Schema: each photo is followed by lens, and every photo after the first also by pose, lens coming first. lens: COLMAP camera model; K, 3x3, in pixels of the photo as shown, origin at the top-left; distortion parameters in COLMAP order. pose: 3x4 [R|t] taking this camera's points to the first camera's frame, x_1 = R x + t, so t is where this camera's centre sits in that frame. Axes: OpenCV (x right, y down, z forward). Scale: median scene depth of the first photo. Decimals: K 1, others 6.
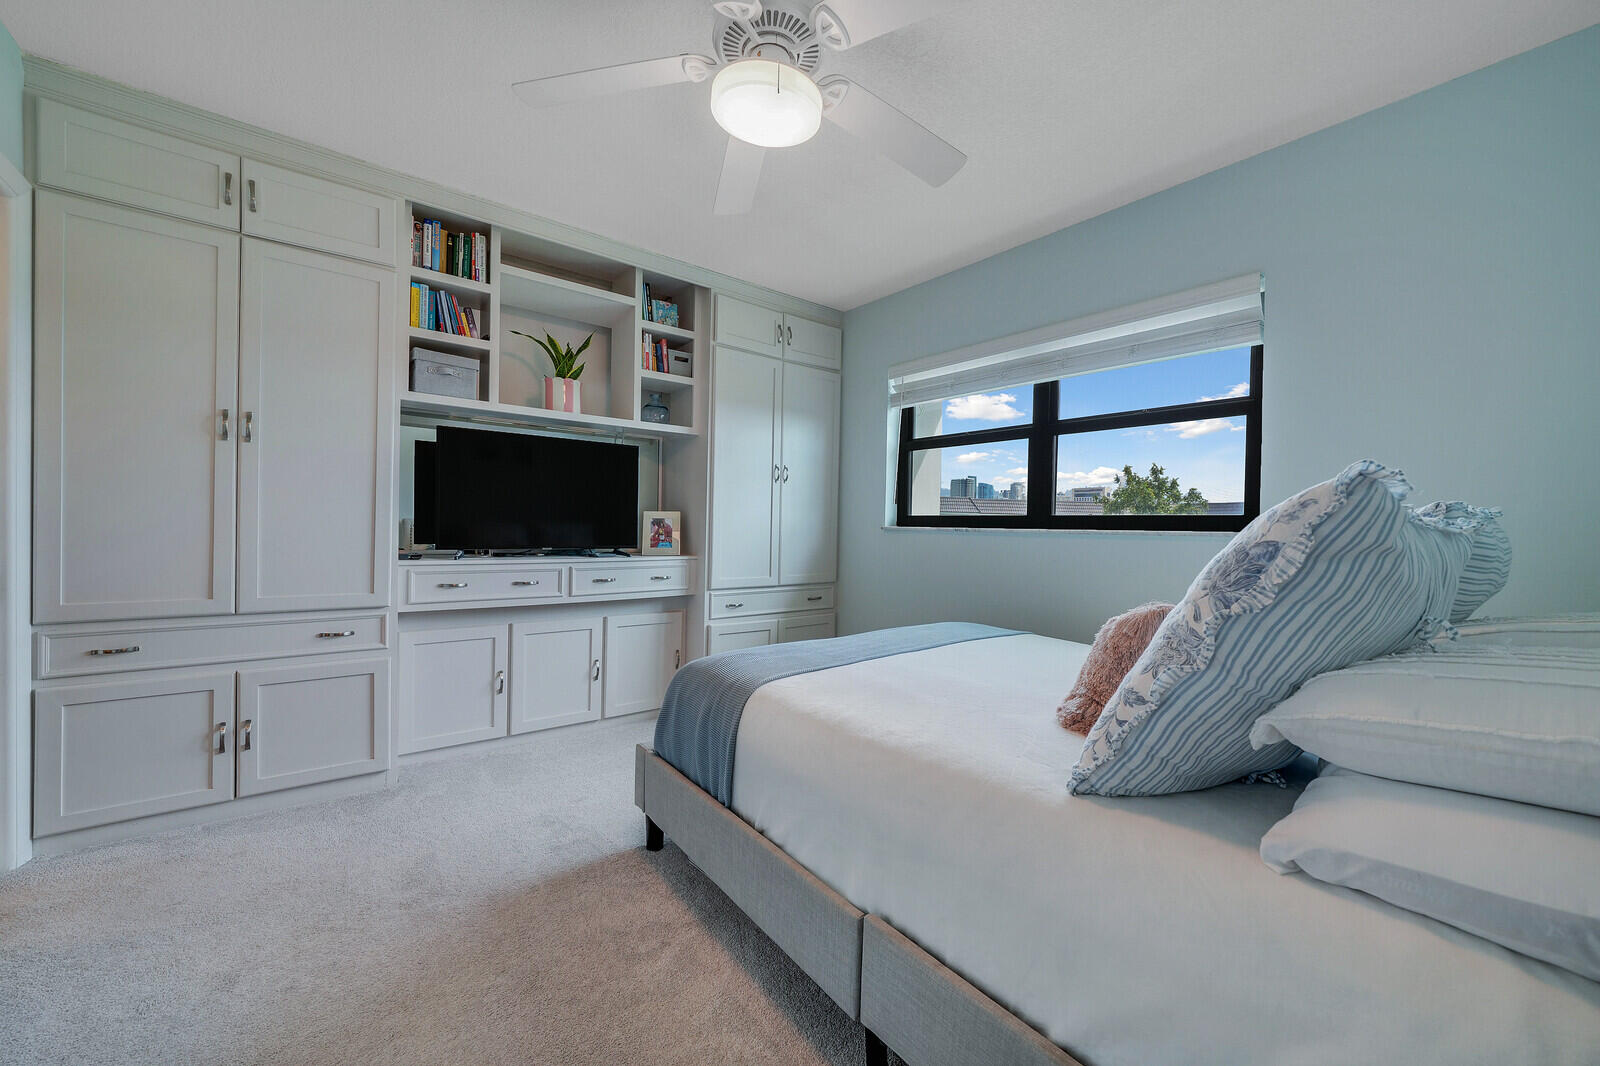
lens RADIAL K [[601.0, 0, 785.1], [0, 601.0, 531.6], [0, 0, 1]] dist [-0.013269, 0.004322]
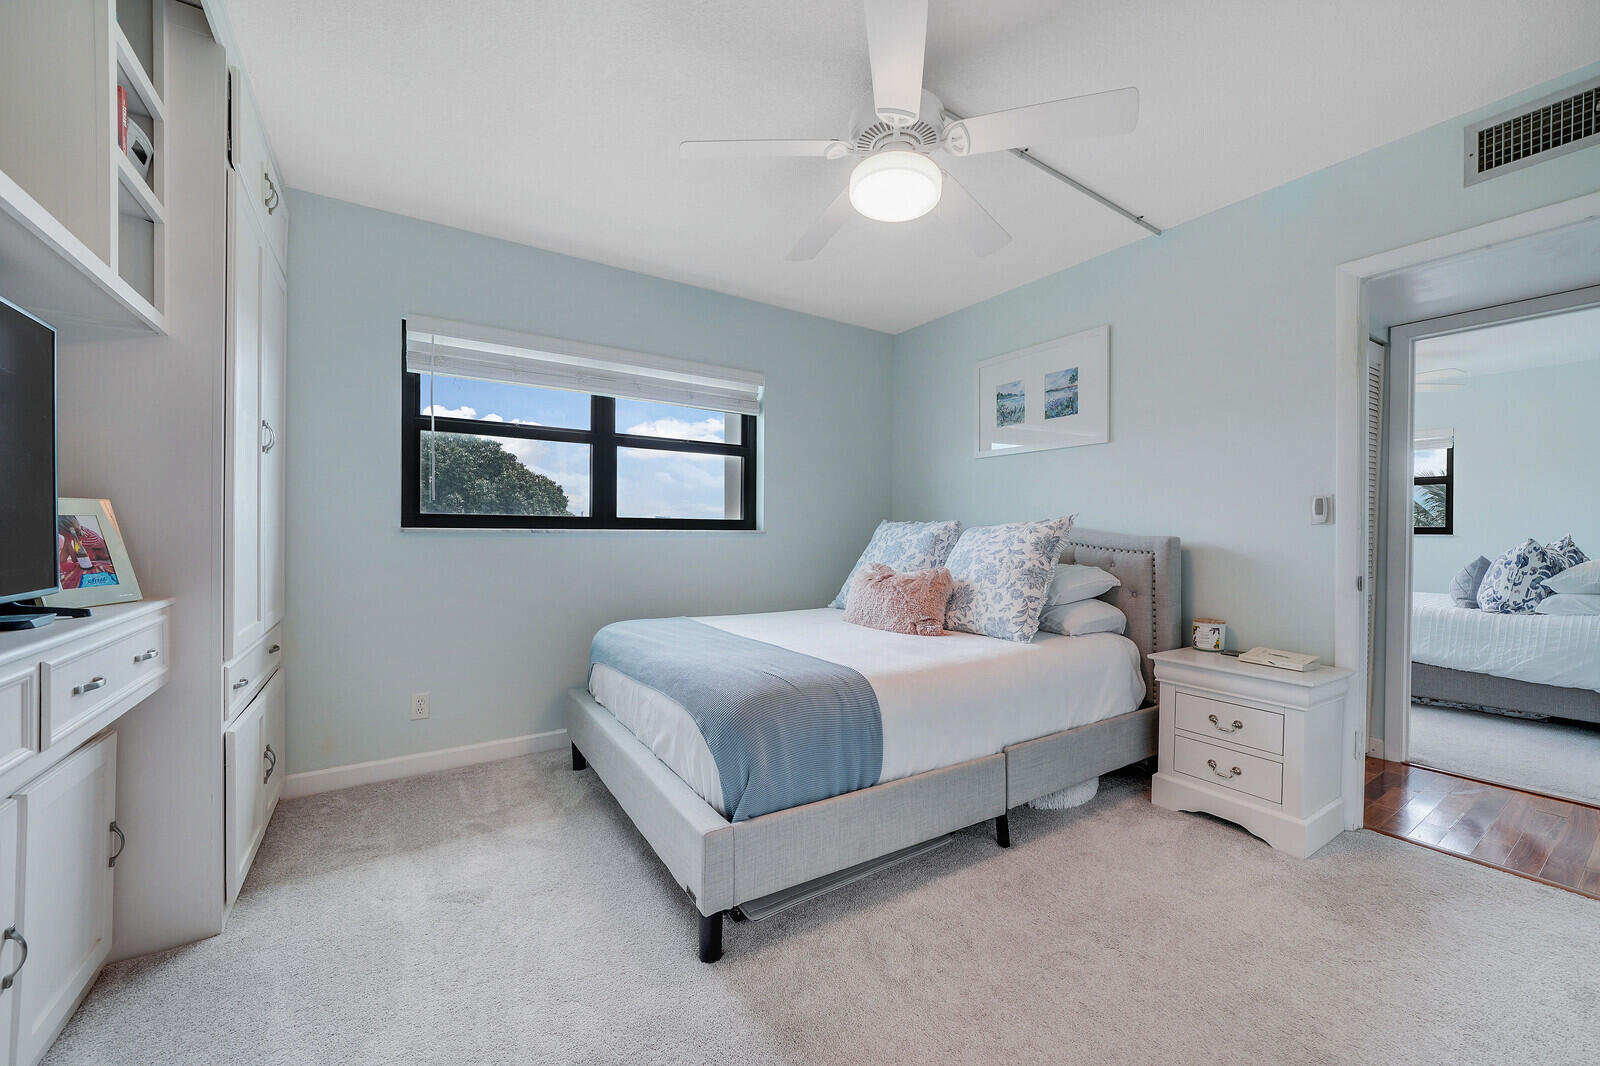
lens RADIAL K [[601.0, 0, 785.1], [0, 601.0, 531.6], [0, 0, 1]] dist [-0.013269, 0.004322]
pose [[0.088583, -0.016637, 0.995930, -0.627829], [0.010112, 0.999824, 0.015802, -0.013460], [-0.996017, 0.008671, 0.088736, 0.564207]]
